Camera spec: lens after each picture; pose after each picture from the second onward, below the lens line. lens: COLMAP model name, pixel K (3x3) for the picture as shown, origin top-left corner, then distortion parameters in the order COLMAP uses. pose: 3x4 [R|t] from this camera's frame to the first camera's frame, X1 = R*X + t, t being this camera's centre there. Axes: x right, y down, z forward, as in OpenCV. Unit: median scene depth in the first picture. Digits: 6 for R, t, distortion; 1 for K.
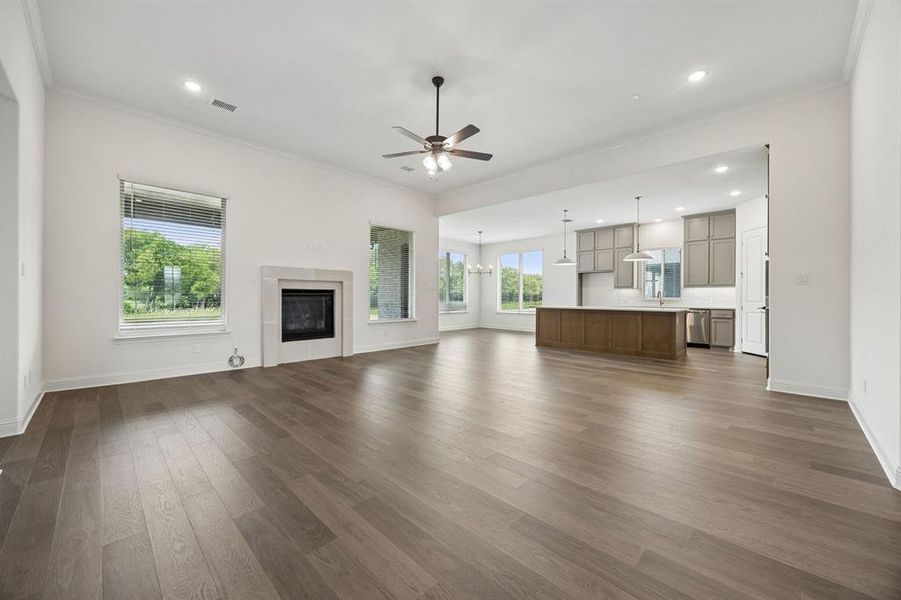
lens RADIAL K [[347.7, 0, 453.1], [0, 347.7, 298.0], [0, 0, 1]] dist [0.001290, 0.000129]
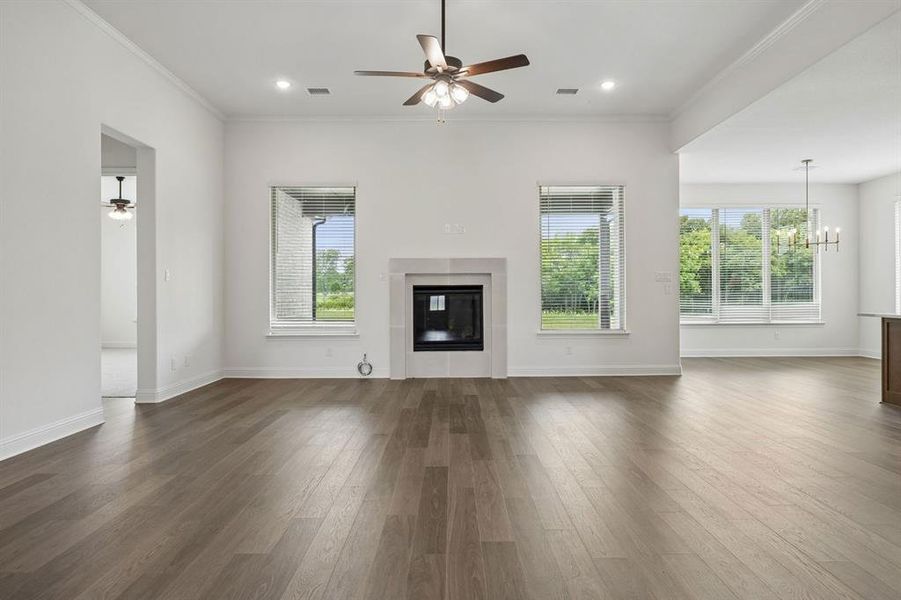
lens RADIAL K [[548.7, 0, 451.7], [0, 548.7, 296.3], [0, 0, 1]] dist [-0.030594, -0.000954]
pose [[0.700685, 0.000142, -0.713471, 0.459399], [0.005272, 0.999972, 0.005377, -0.007203], [0.713452, -0.007529, 0.700664, 0.165272]]
